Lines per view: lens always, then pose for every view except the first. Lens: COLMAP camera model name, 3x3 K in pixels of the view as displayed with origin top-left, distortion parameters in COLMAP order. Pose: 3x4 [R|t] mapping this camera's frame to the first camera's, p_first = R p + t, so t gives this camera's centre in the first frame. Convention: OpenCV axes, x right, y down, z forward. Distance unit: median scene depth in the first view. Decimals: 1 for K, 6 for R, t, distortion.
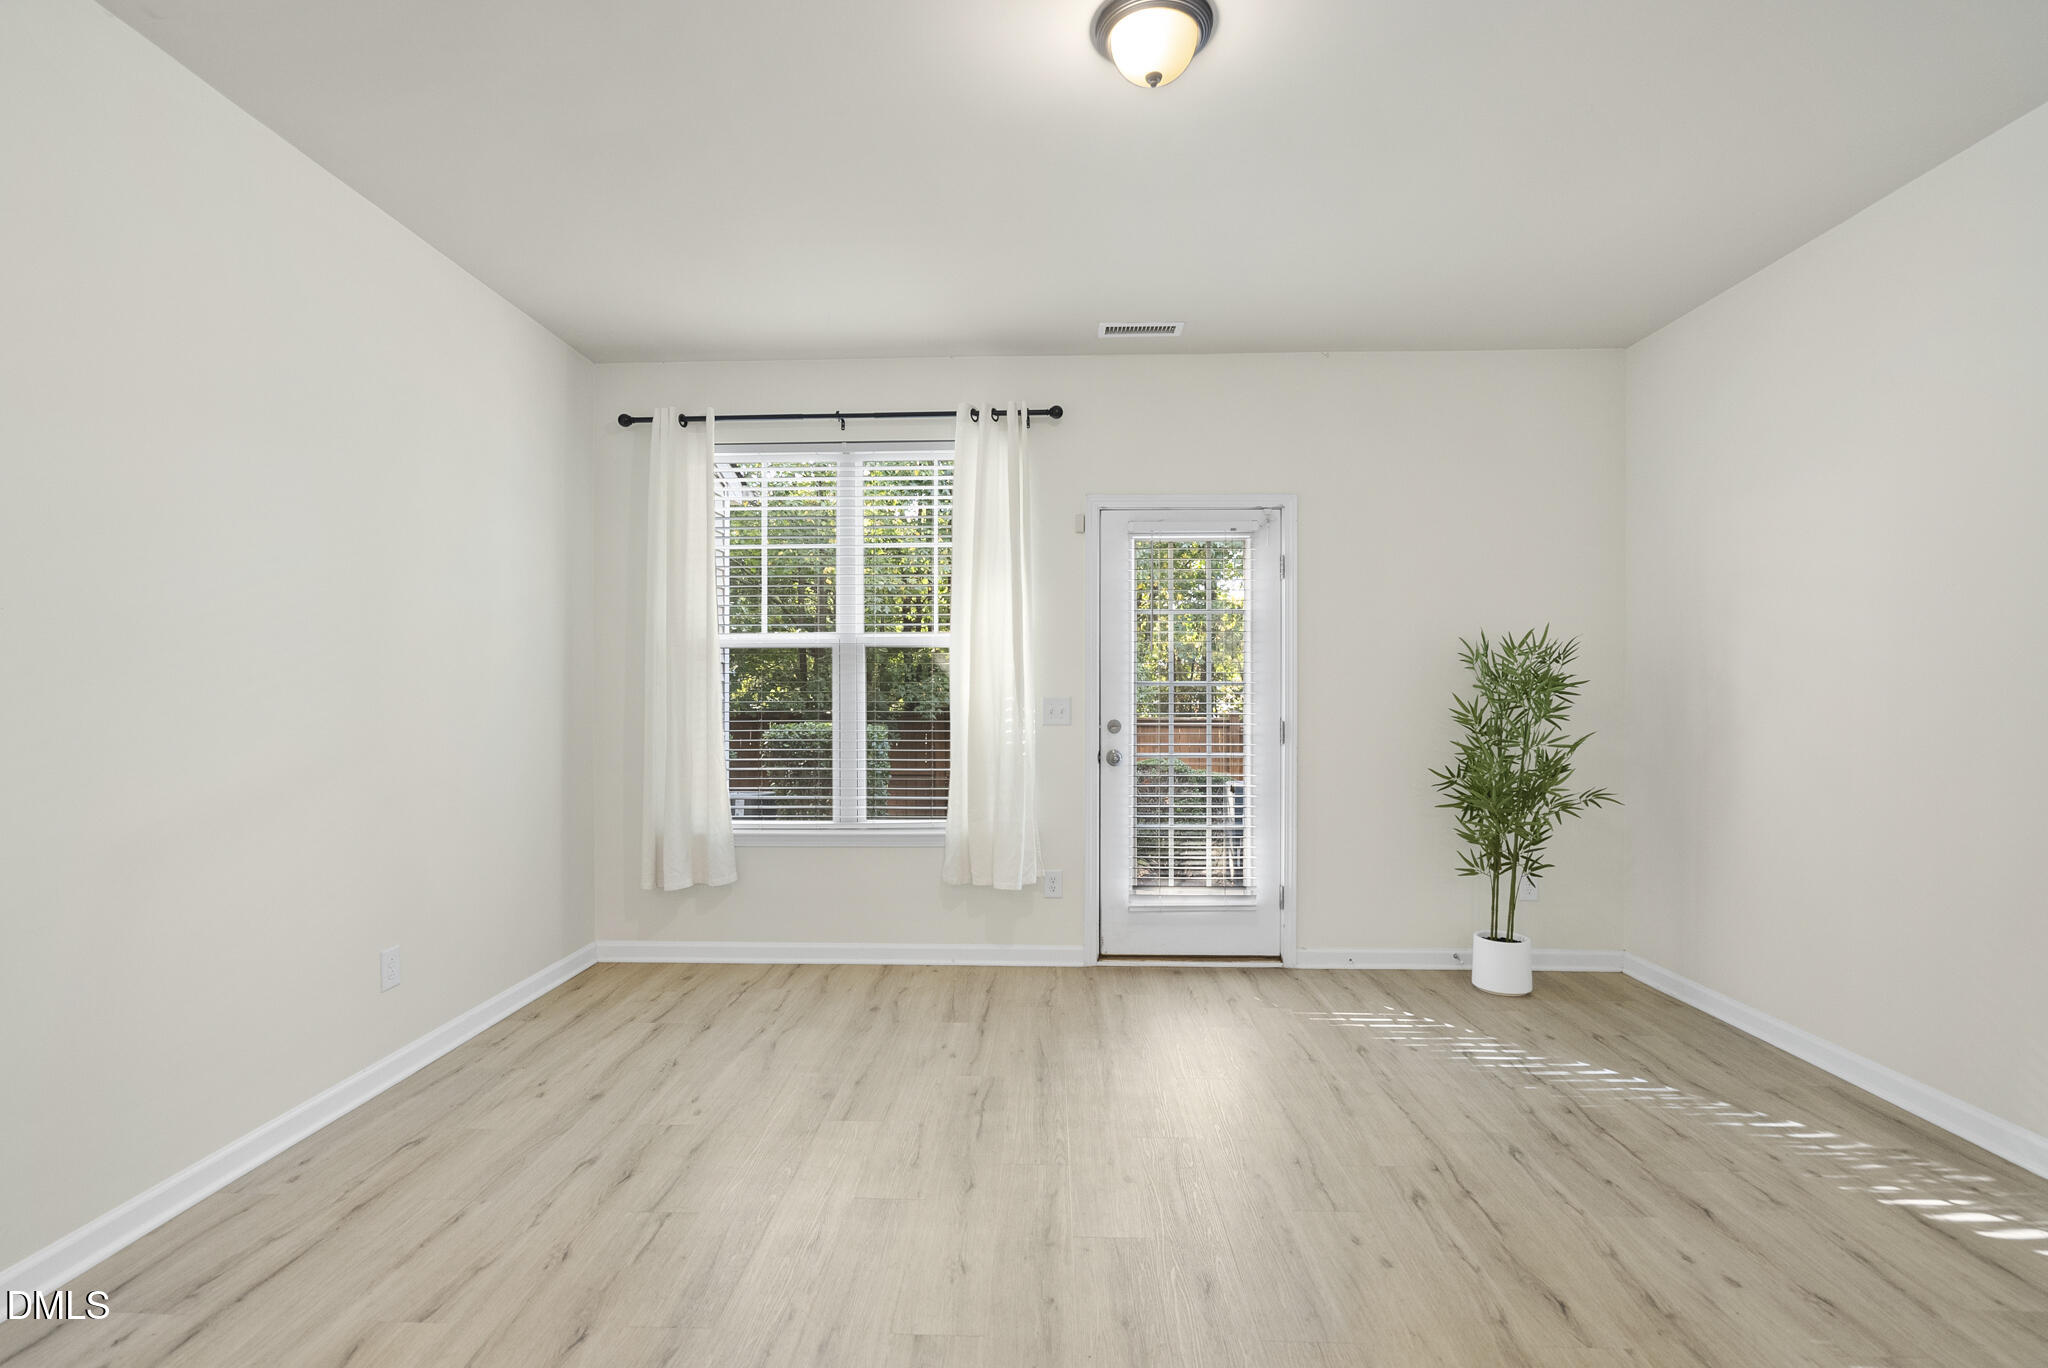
lens RADIAL K [[942.7, 0, 1016.4], [0, 942.7, 701.1], [0, 0, 1]] dist [-0.001797, 0.001341]
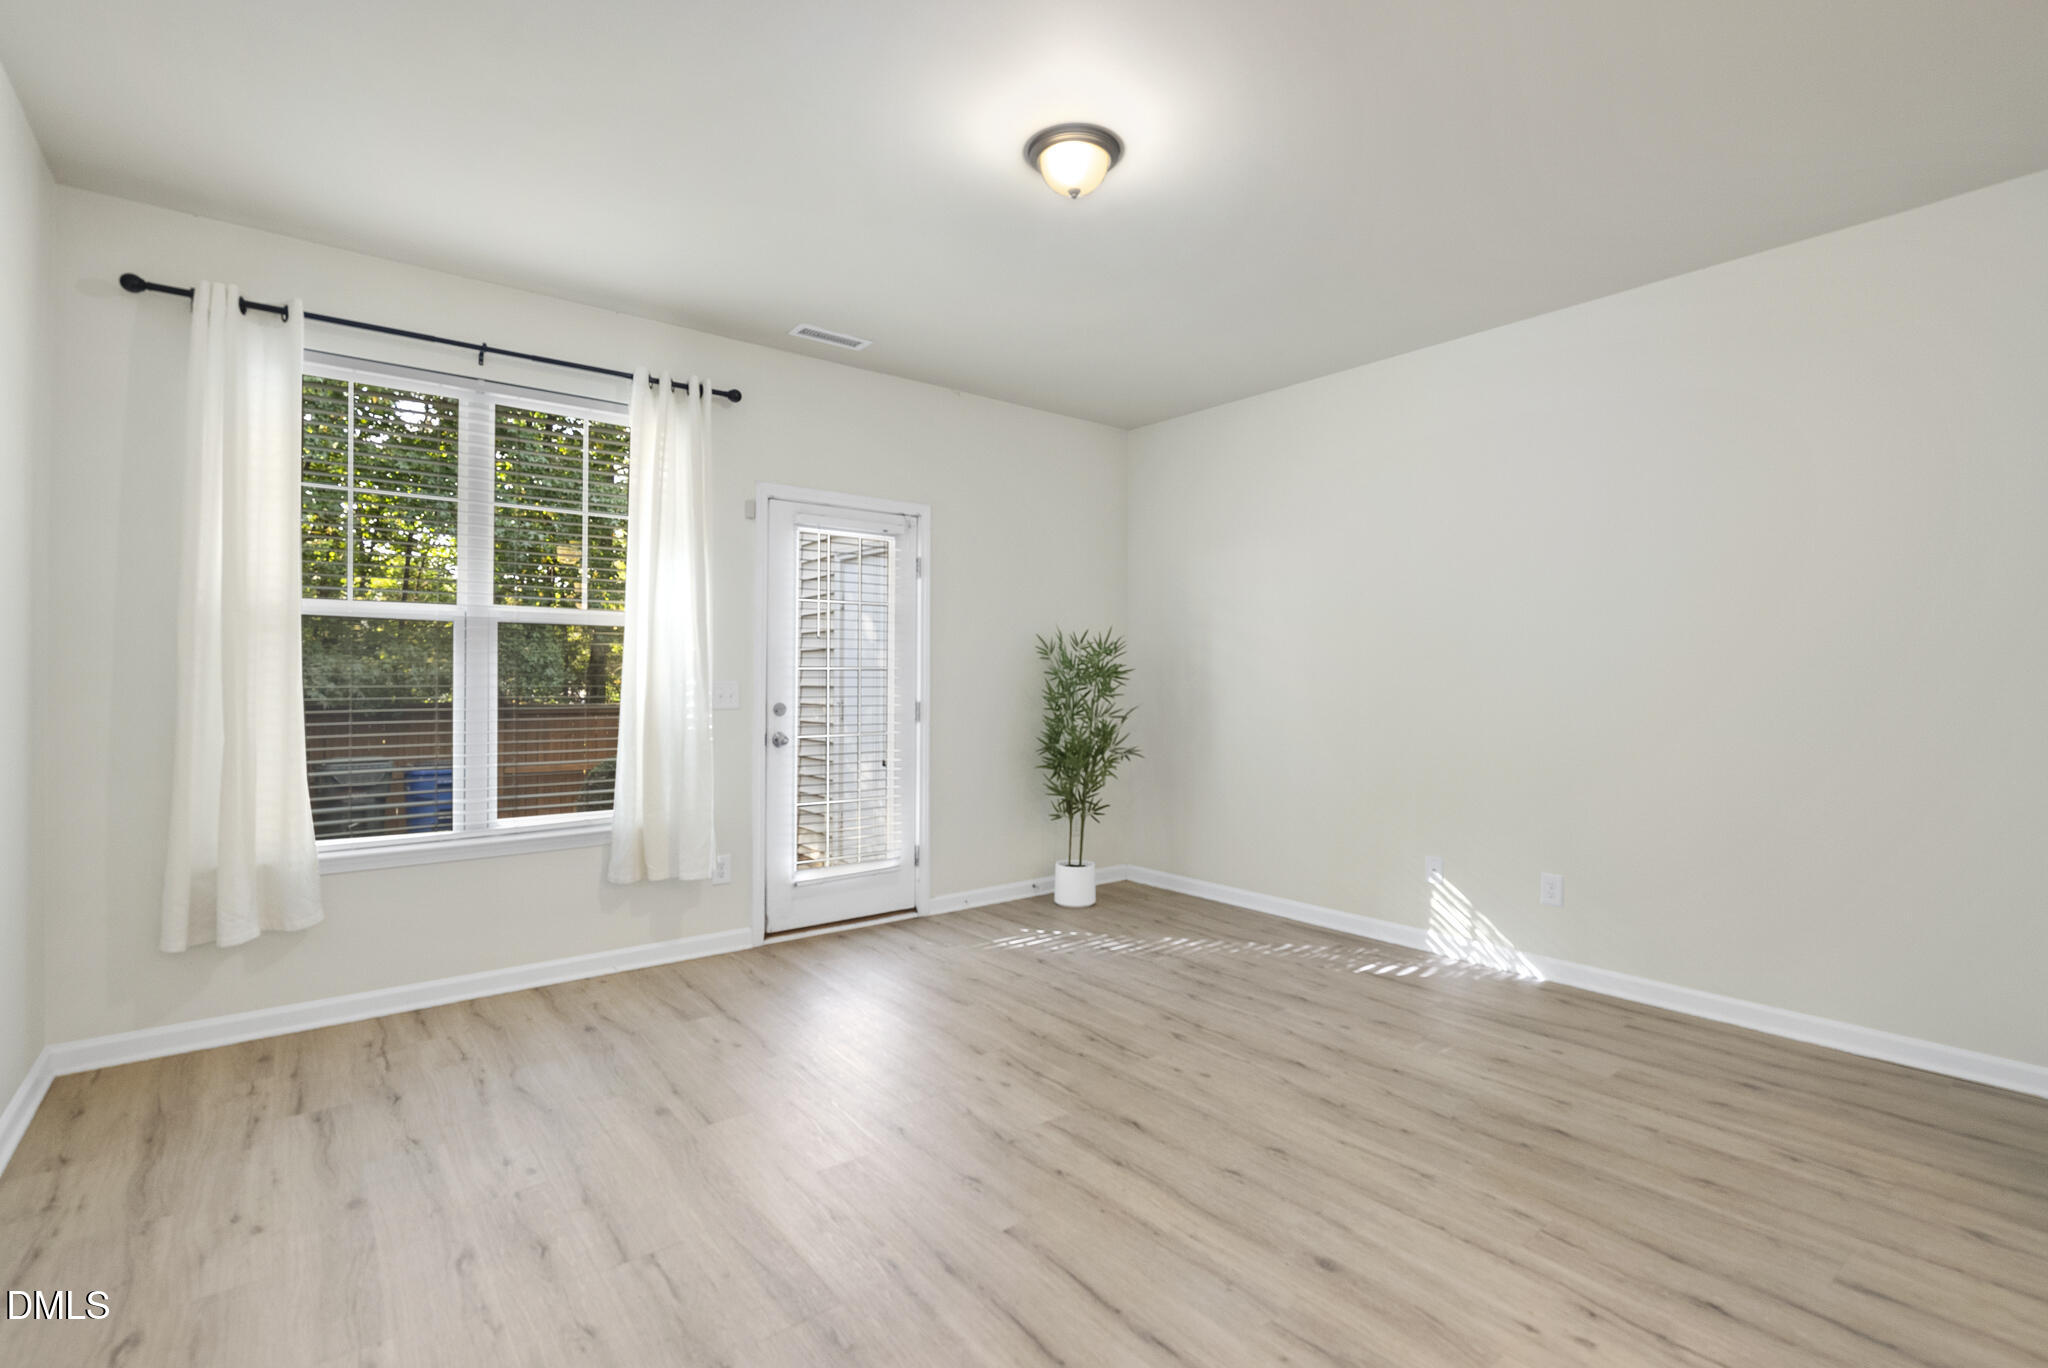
lens RADIAL K [[942.8, 0, 1026.4], [0, 942.8, 673.5], [0, 0, 1]] dist [-0.001185, 0.001372]
pose [[0.757249, 0.006036, 0.653099, -0.394559], [0.002953, 0.999915, -0.012666, 0.001671], [-0.653120, 0.011520, 0.757167, 0.045408]]
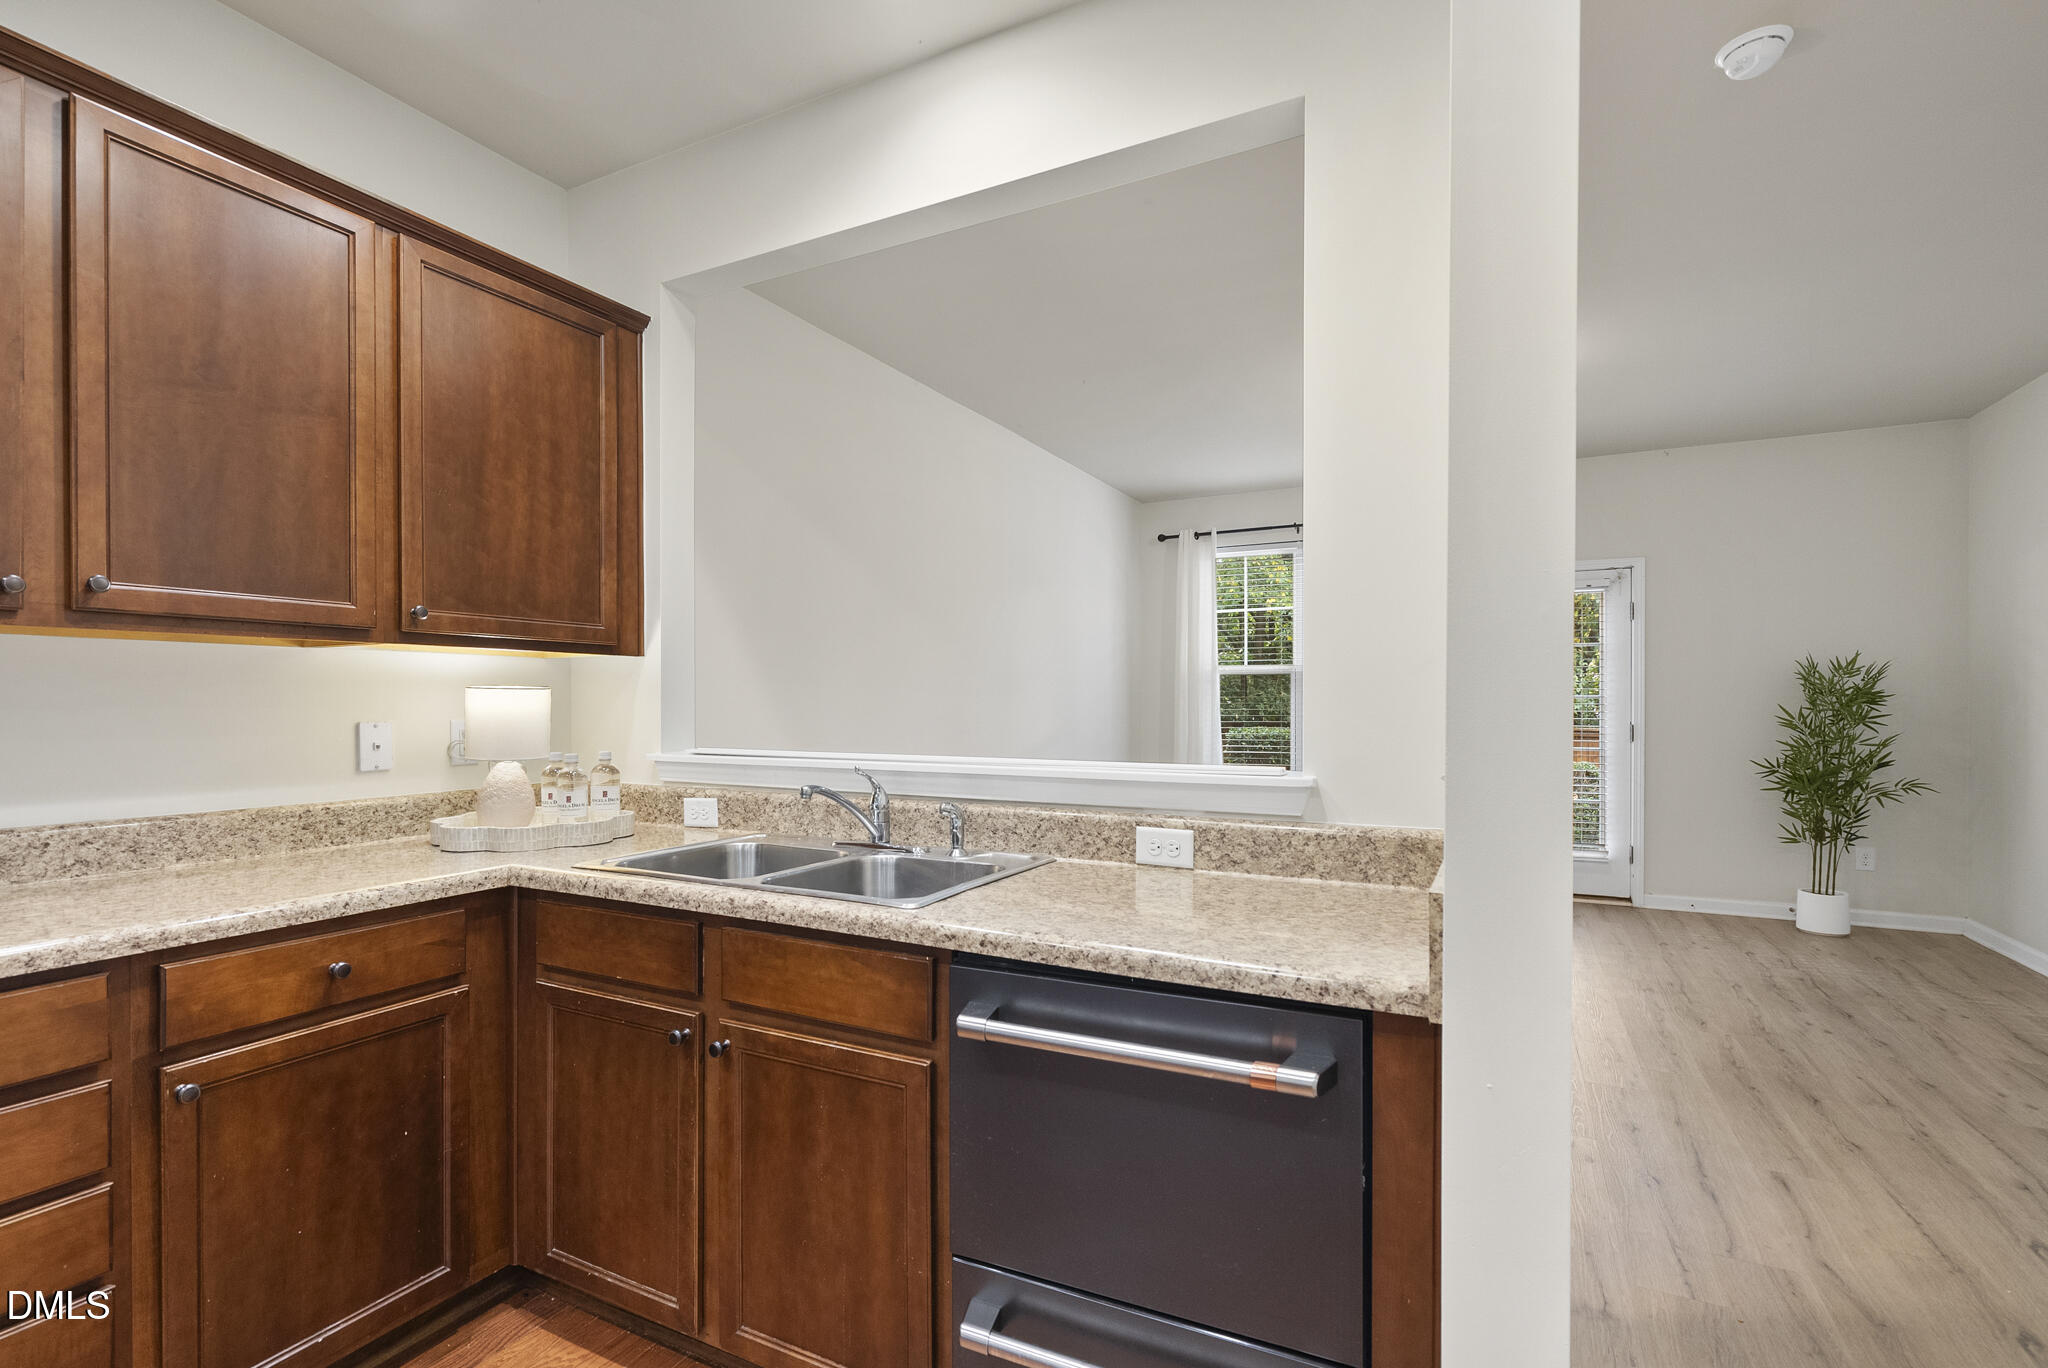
lens RADIAL K [[952.6, 0, 1015.1], [0, 952.6, 712.3], [0, 0, 1]] dist [-0.000623, 0.000196]
pose [[0.905804, 0.004396, -0.423674, 0.062551], [-0.004330, 0.999990, 0.001117, 0.006323], [0.423675, 0.000822, 0.905814, -0.657910]]
